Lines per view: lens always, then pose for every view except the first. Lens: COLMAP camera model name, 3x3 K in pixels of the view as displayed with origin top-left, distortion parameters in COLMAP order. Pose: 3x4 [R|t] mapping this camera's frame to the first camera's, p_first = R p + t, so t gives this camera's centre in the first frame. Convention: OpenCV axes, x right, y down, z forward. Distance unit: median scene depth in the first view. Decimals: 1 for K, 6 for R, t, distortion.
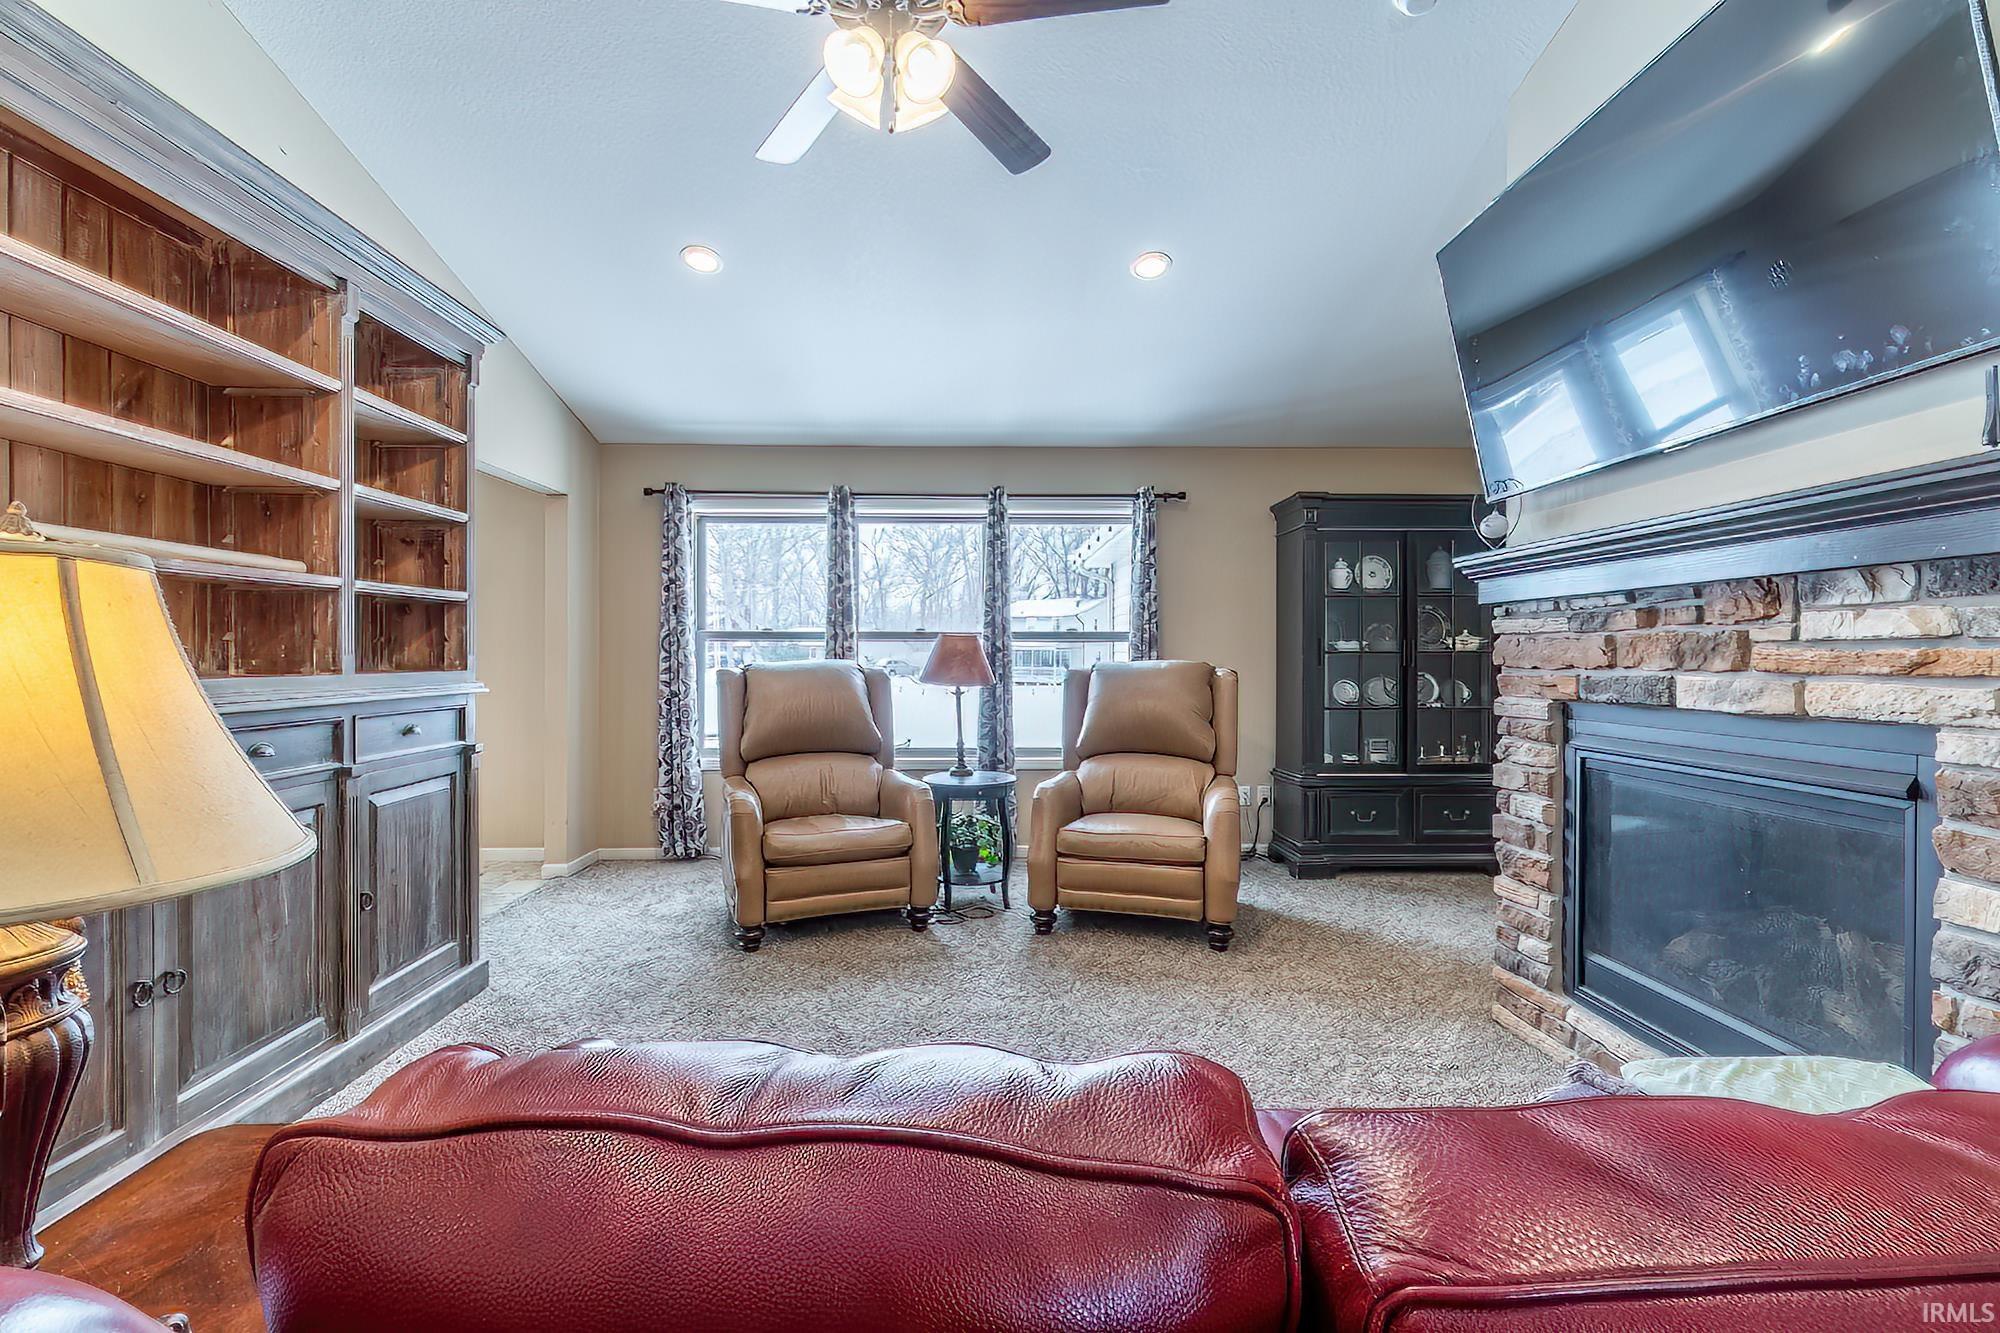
lens RADIAL K [[864.9, 0, 1001.3], [0, 864.9, 664.7], [0, 0, 1]] dist [-0.008046, 0.000474]
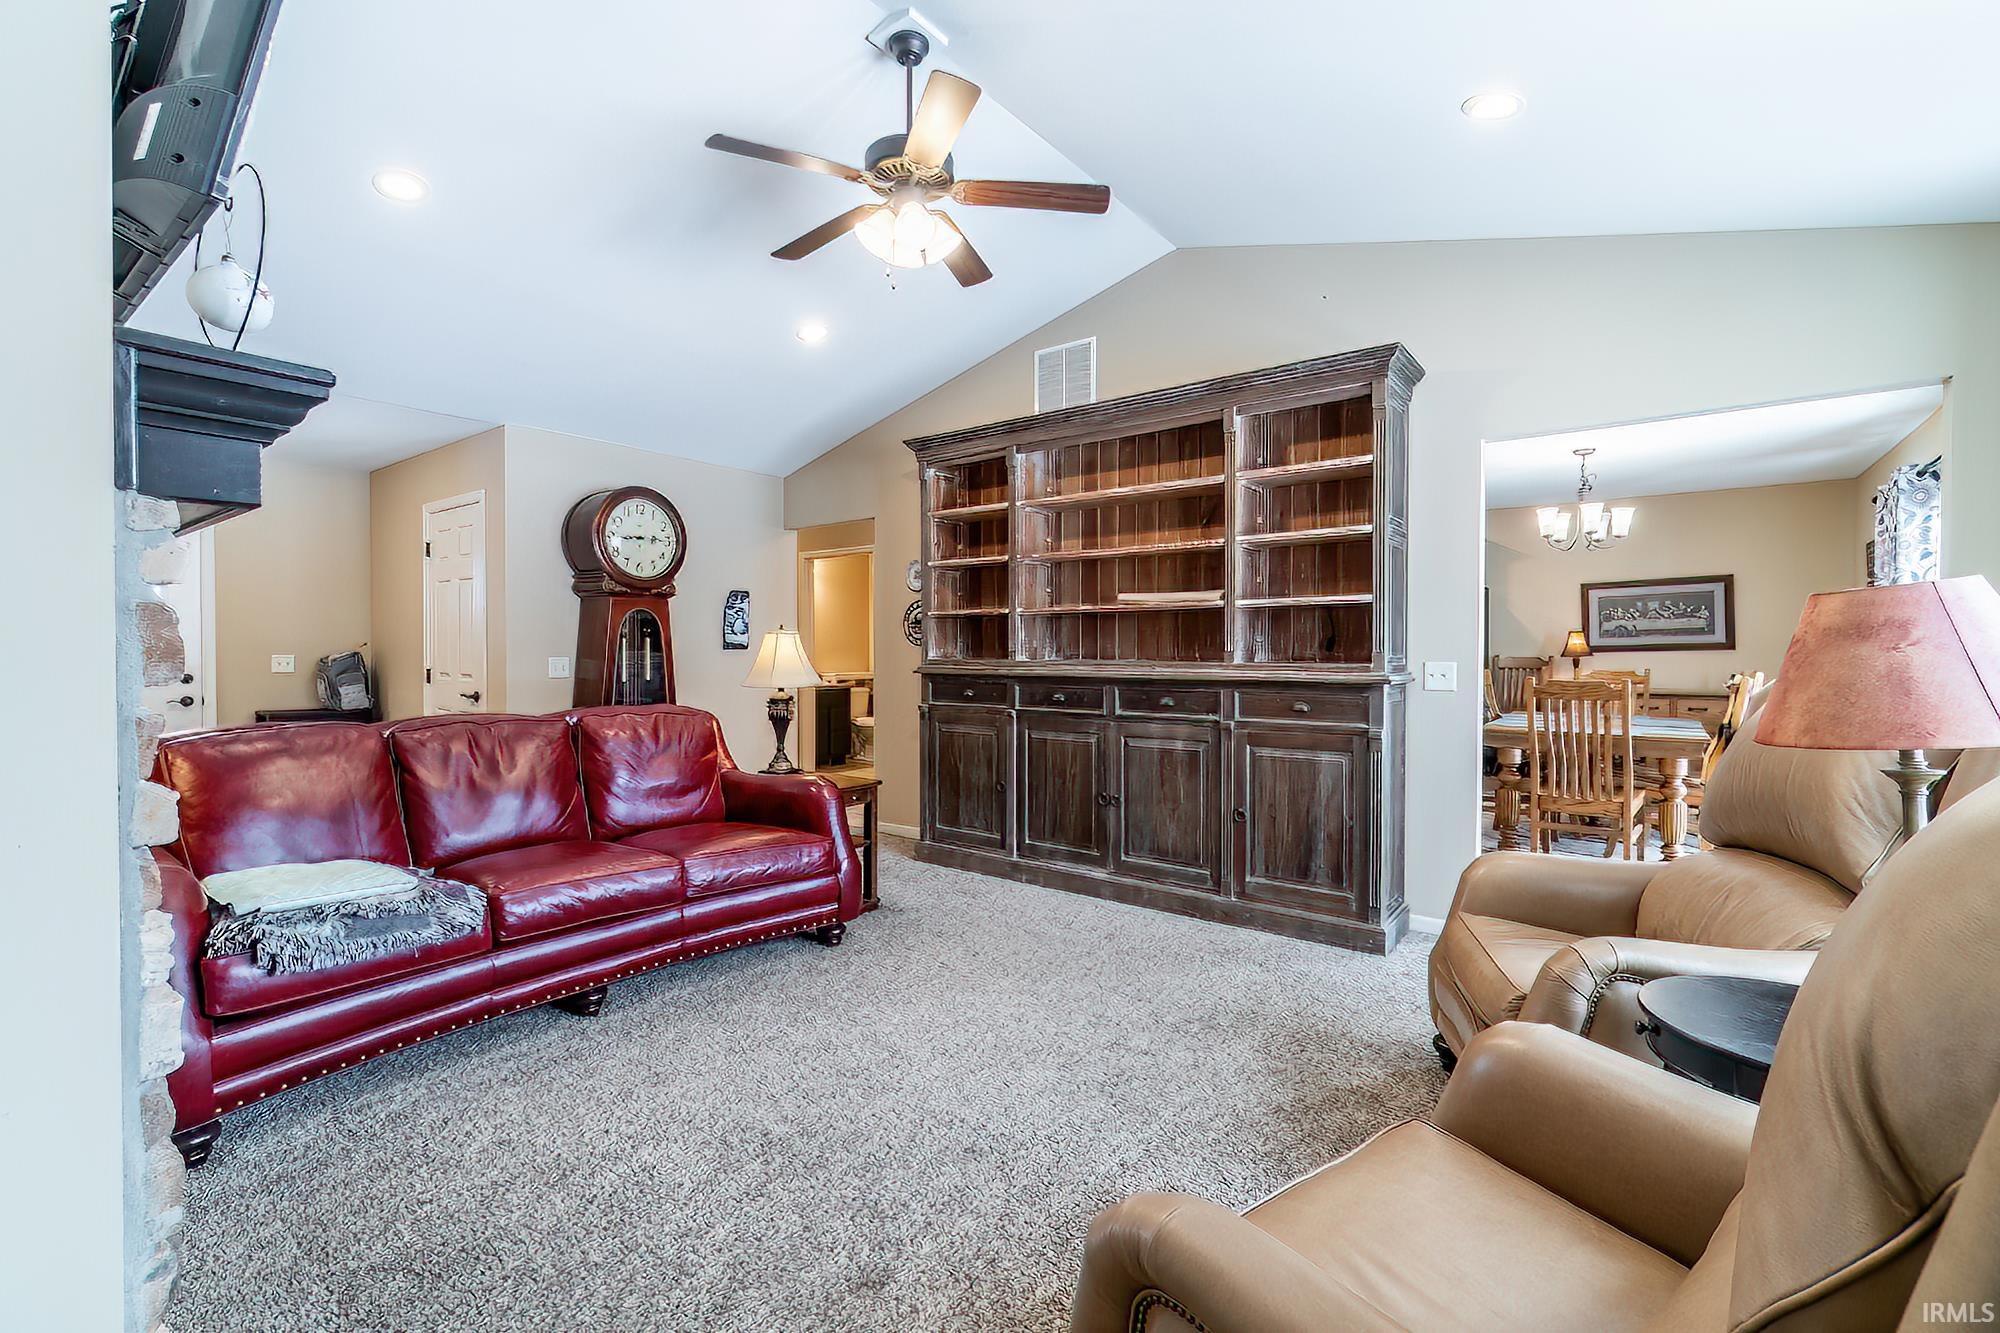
lens RADIAL K [[864.9, 0, 1001.8], [0, 864.9, 650.6], [0, 0, 1]] dist [-0.008046, 0.000474]
pose [[-0.628728, 0.016995, -0.777440, 0.548987], [-0.000111, 0.999759, 0.021945, -0.035897], [0.777626, 0.013884, -0.628574, 1.292746]]
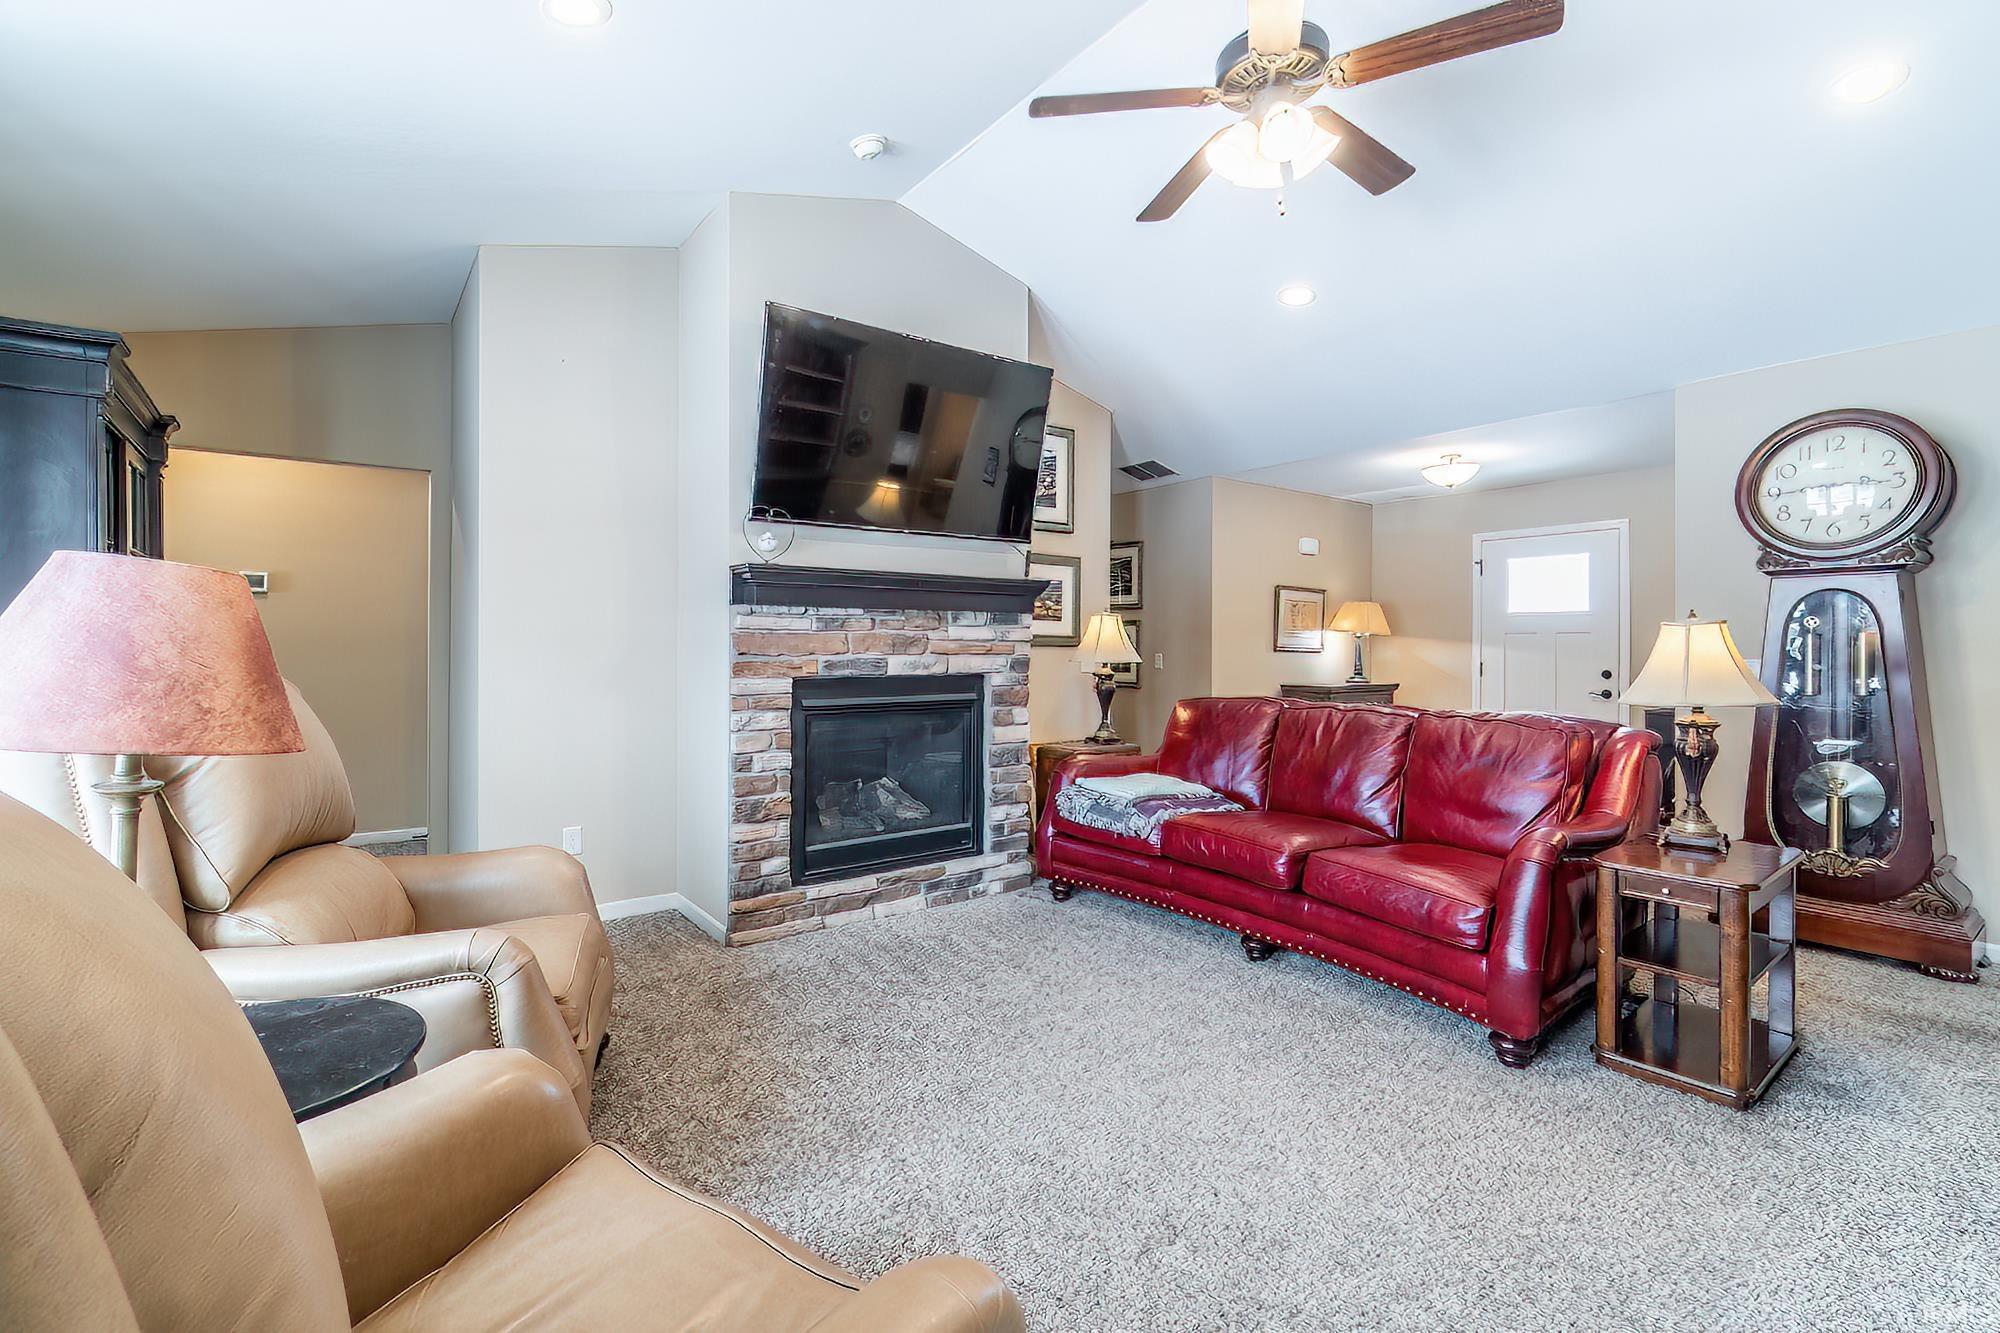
lens RADIAL K [[864.9, 0, 1001.2], [0, 864.9, 649.7], [0, 0, 1]] dist [-0.008046, 0.000474]
pose [[-0.598607, -0.002512, 0.801039, -0.539482], [0.000720, 0.999993, 0.003674, -0.005980], [-0.801042, 0.002775, -0.598601, 1.257588]]
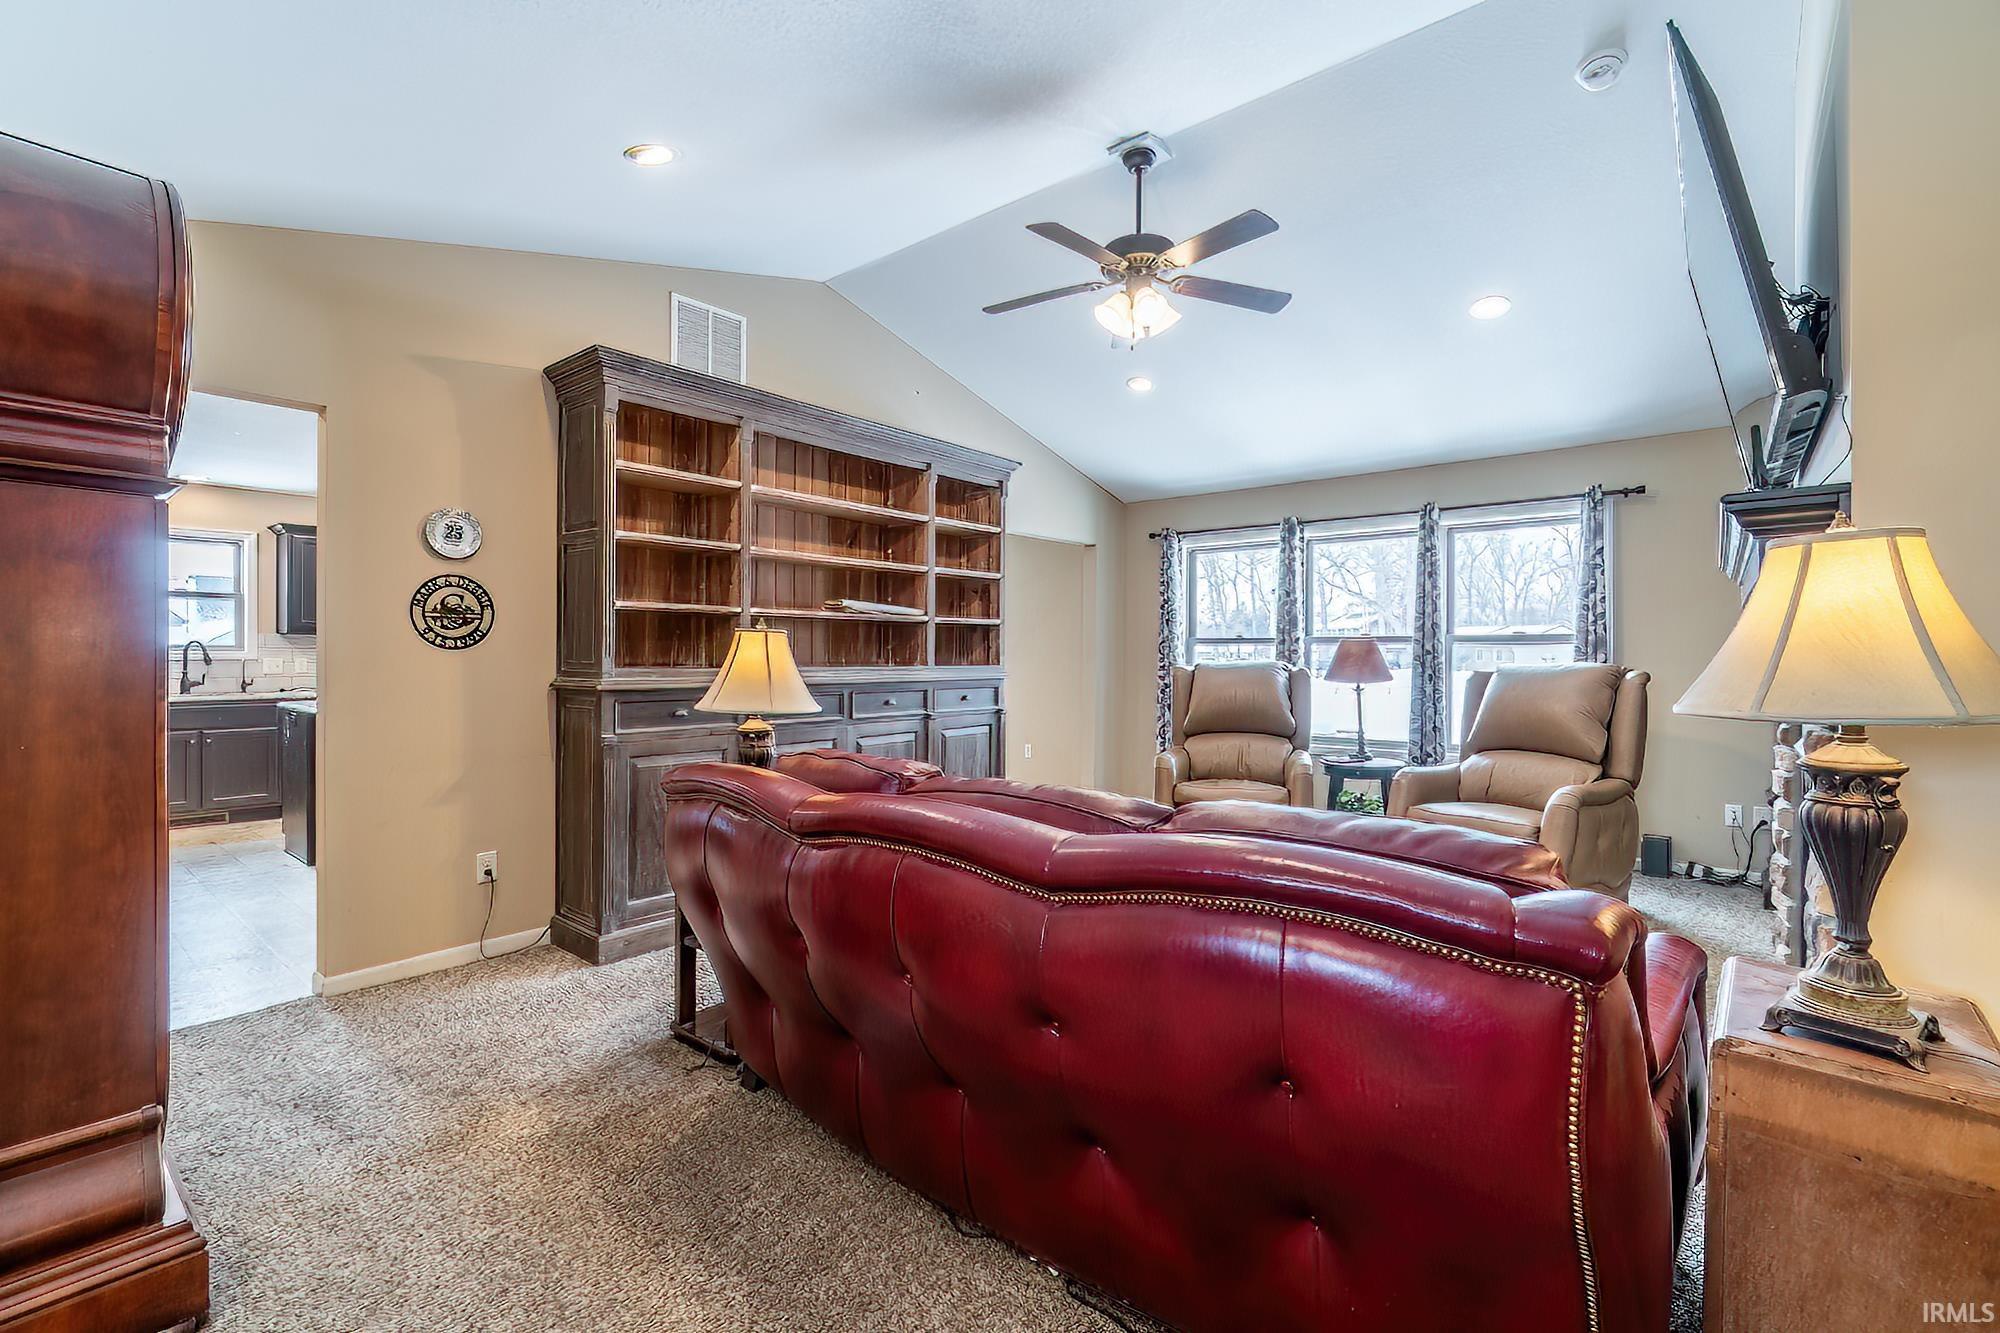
lens RADIAL K [[864.9, 0, 1006.5], [0, 864.9, 667.3], [0, 0, 1]] dist [-0.008046, 0.000474]
pose [[0.756909, 0.009814, -0.653447, 0.504196], [-0.009353, 0.999948, 0.004184, 0.003707], [0.653454, 0.002945, 0.756961, -0.285059]]
